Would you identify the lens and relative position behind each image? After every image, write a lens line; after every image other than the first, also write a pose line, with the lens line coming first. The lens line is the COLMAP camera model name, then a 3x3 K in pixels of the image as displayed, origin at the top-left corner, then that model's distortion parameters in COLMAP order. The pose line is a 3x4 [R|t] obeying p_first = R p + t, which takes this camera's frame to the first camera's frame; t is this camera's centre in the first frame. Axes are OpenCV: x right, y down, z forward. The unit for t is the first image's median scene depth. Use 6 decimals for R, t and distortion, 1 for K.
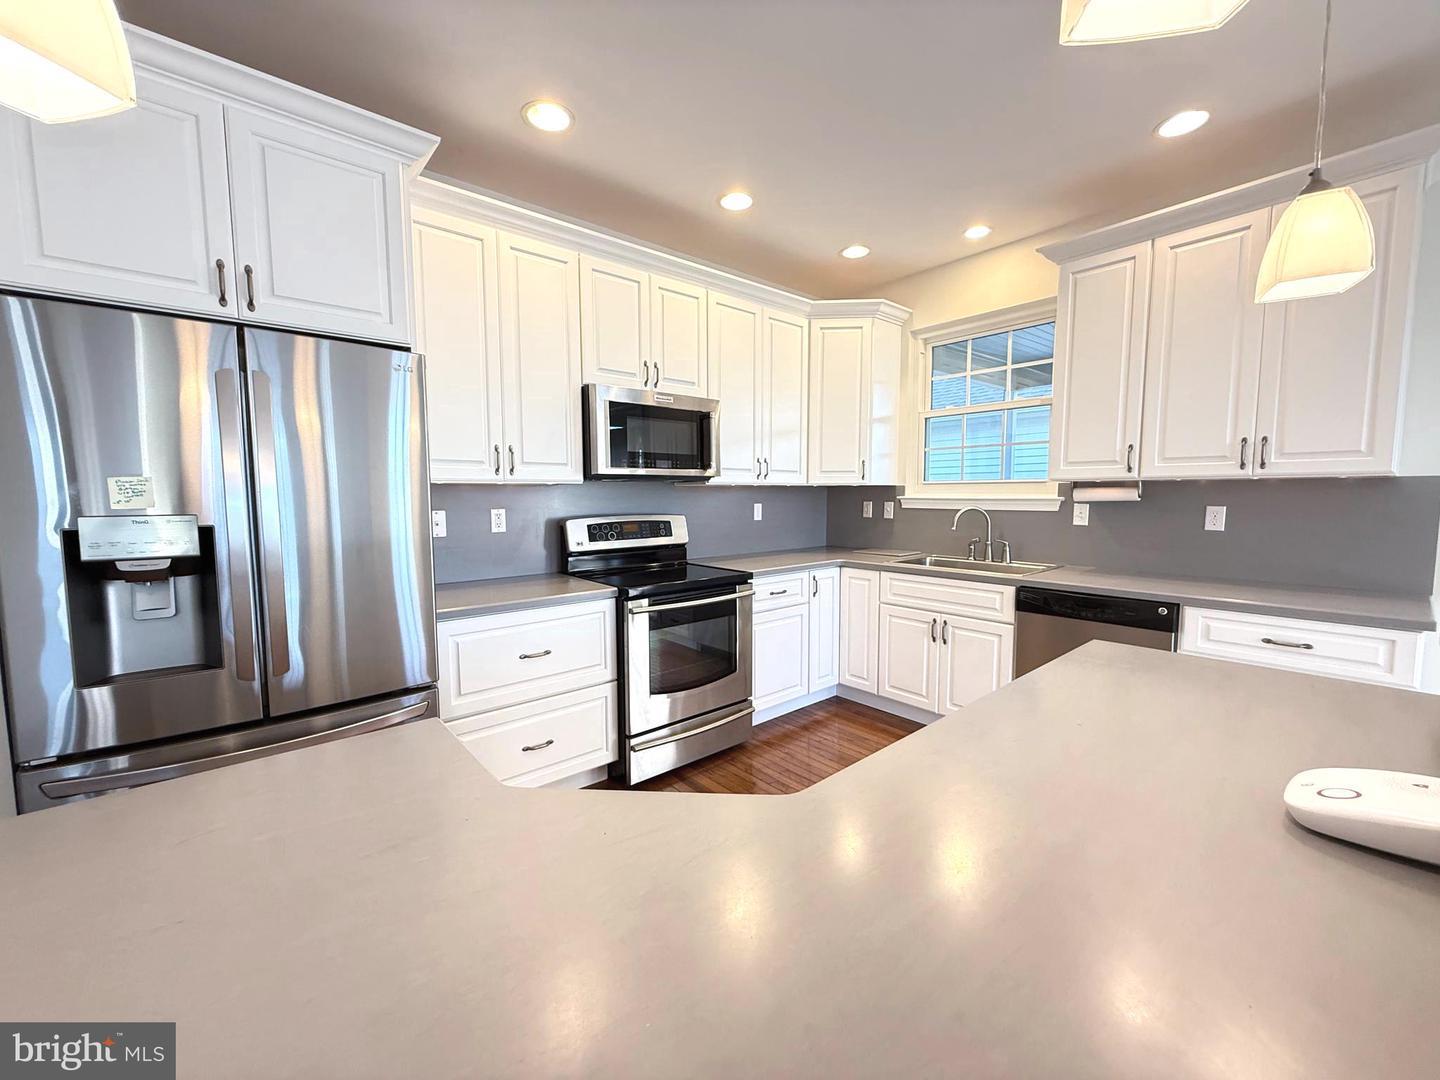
lens RADIAL K [[575.6, 0, 714.1], [0, 575.6, 540.0], [0, 0, 1]] dist [0.002586, 0.000054]
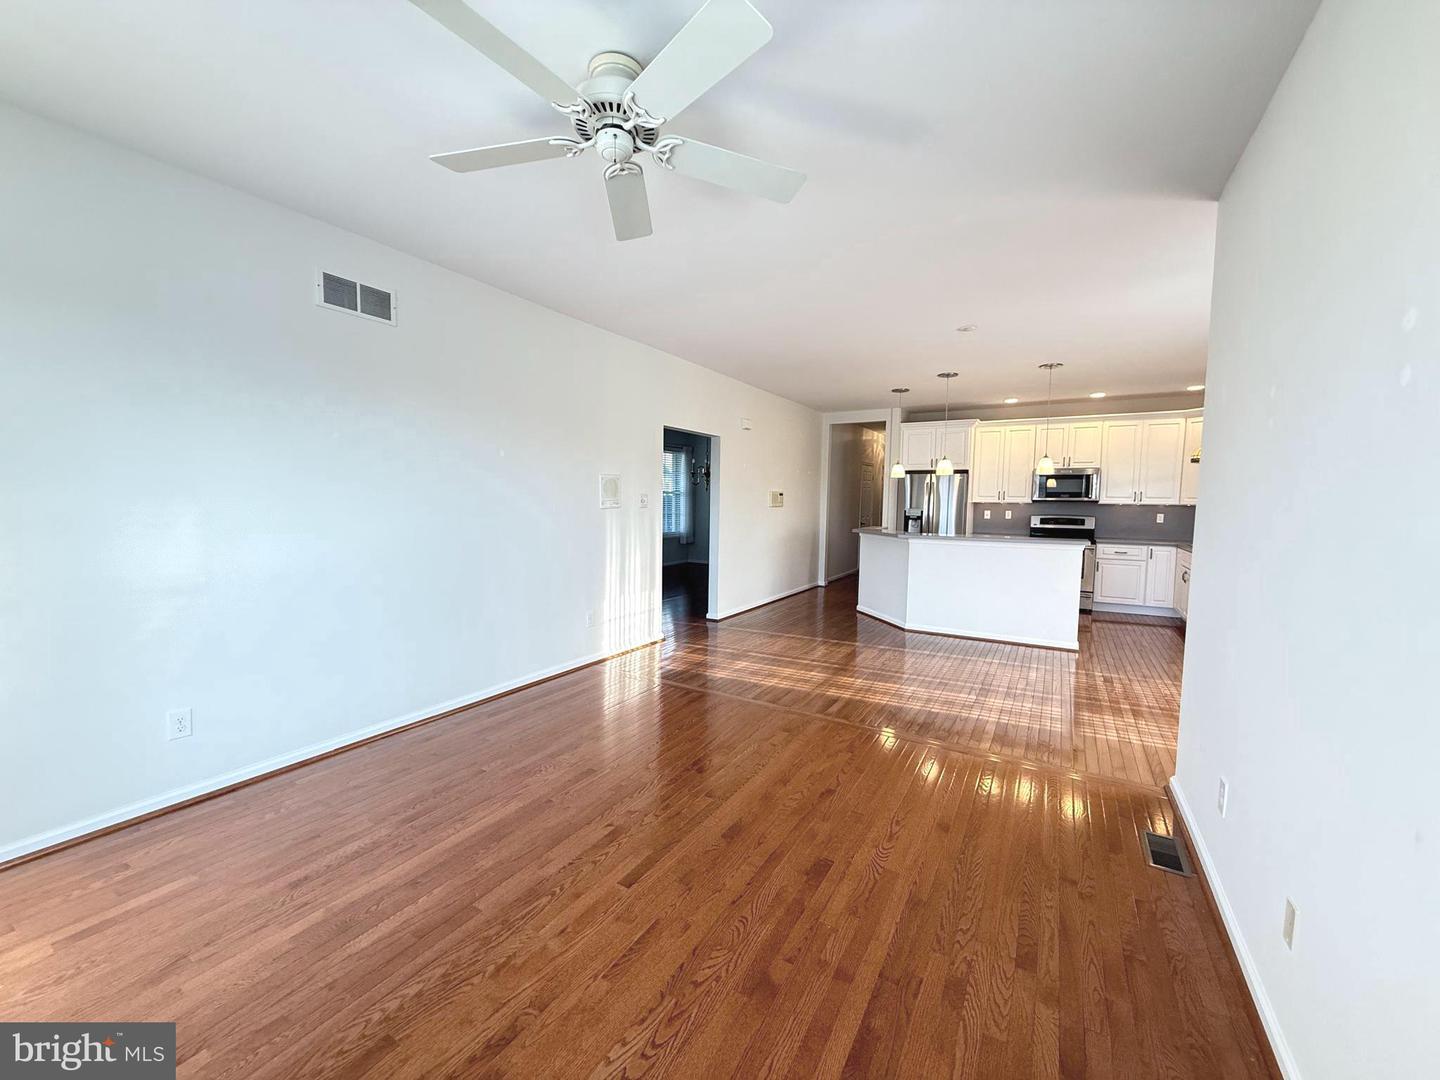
lens RADIAL K [[575.6, 0, 720.9], [0, 575.6, 540.3], [0, 0, 1]] dist [0.002586, 0.000054]
pose [[0.322565, 0.071547, -0.943839, 1.881065], [-0.092401, 0.994757, 0.043828, 0.098577], [0.942026, 0.073074, 0.327485, -1.314741]]
